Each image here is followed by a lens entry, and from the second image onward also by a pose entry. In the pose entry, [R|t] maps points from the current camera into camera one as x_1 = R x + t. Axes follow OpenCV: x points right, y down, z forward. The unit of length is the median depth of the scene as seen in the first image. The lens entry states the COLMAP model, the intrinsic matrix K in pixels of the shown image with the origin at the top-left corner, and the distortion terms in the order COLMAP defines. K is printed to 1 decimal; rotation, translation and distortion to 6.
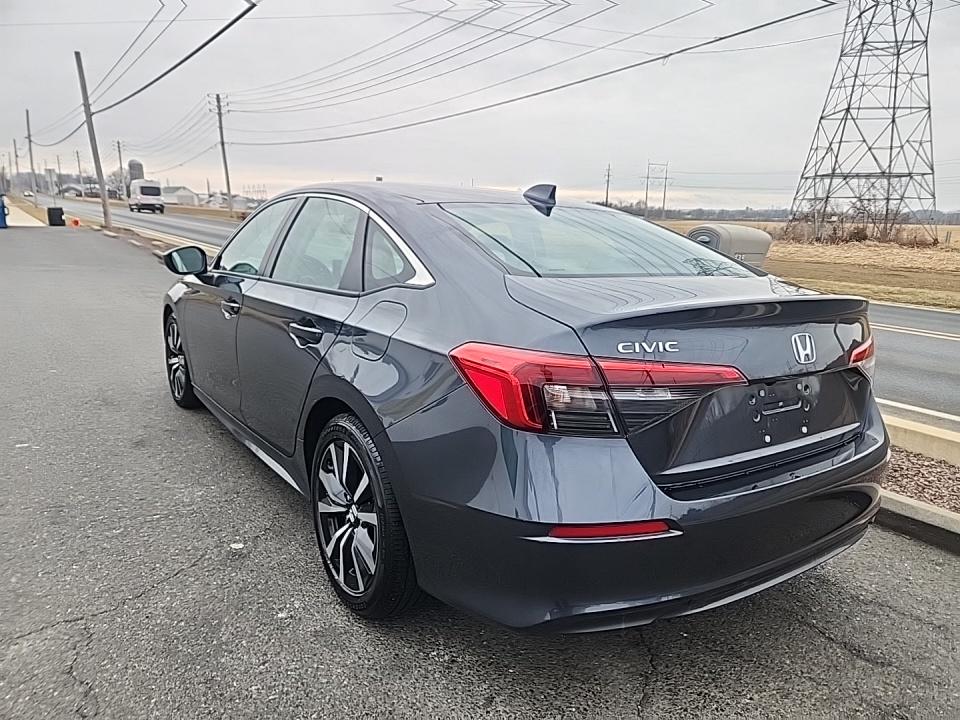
lens RADIAL K [[664.2, 0, 480.0], [0, 664.2, 360.0], [0, 0, 1]] dist [0.003509, -0.001627]
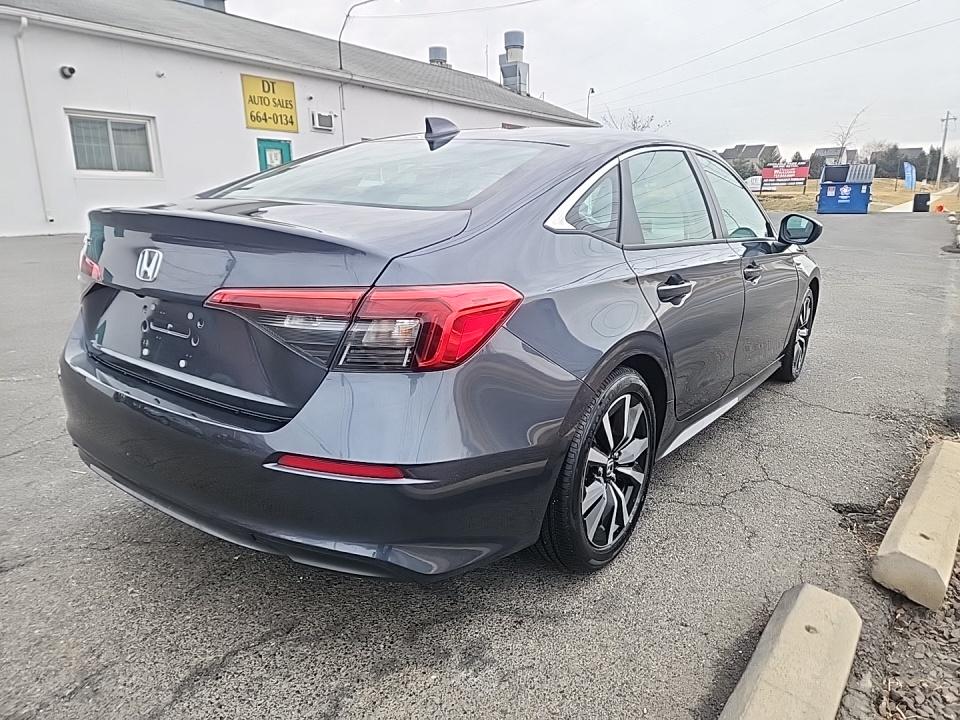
lens RADIAL K [[645.9, 0, 482.8], [0, 645.9, 345.4], [0, 0, 1]] dist [0.005872, 0.001762]
pose [[0.301664, 0.179794, -0.936308, 1.057978], [-0.184180, 0.974549, 0.127797, -0.077798], [0.935455, 0.133898, 0.327101, 0.812544]]
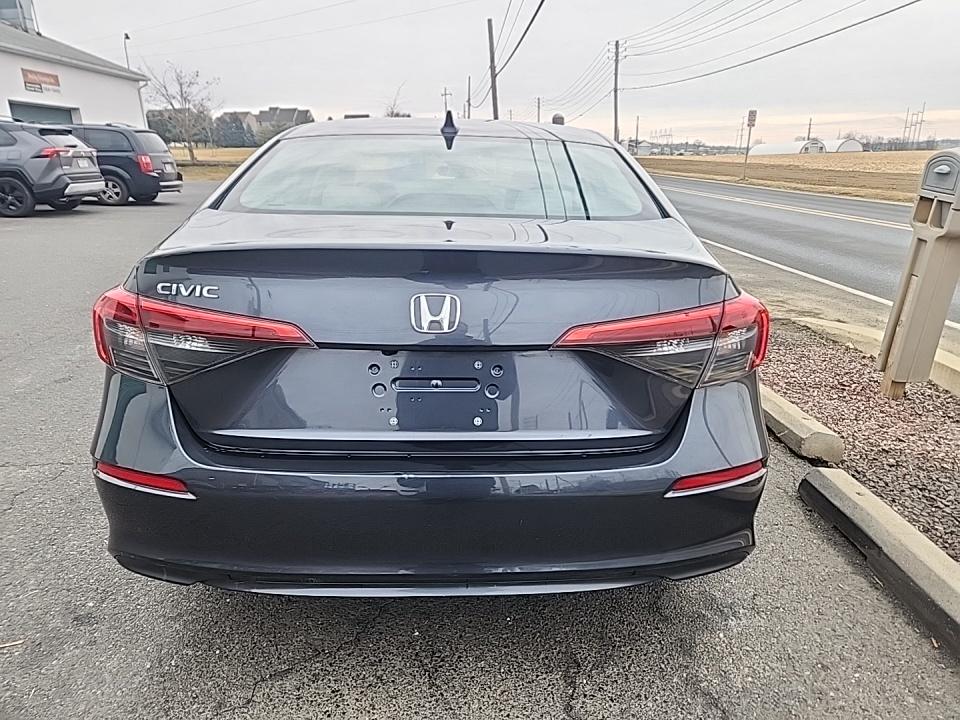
lens RADIAL K [[641.2, 0, 480.0], [0, 641.2, 360.0], [0, 0, 1]] dist [0.068600, -0.065769]
pose [[0.827136, 0.131038, -0.546512, 0.656457], [-0.083878, 0.990330, 0.110507, -0.034229], [0.555708, -0.045564, 0.830128, 0.295188]]
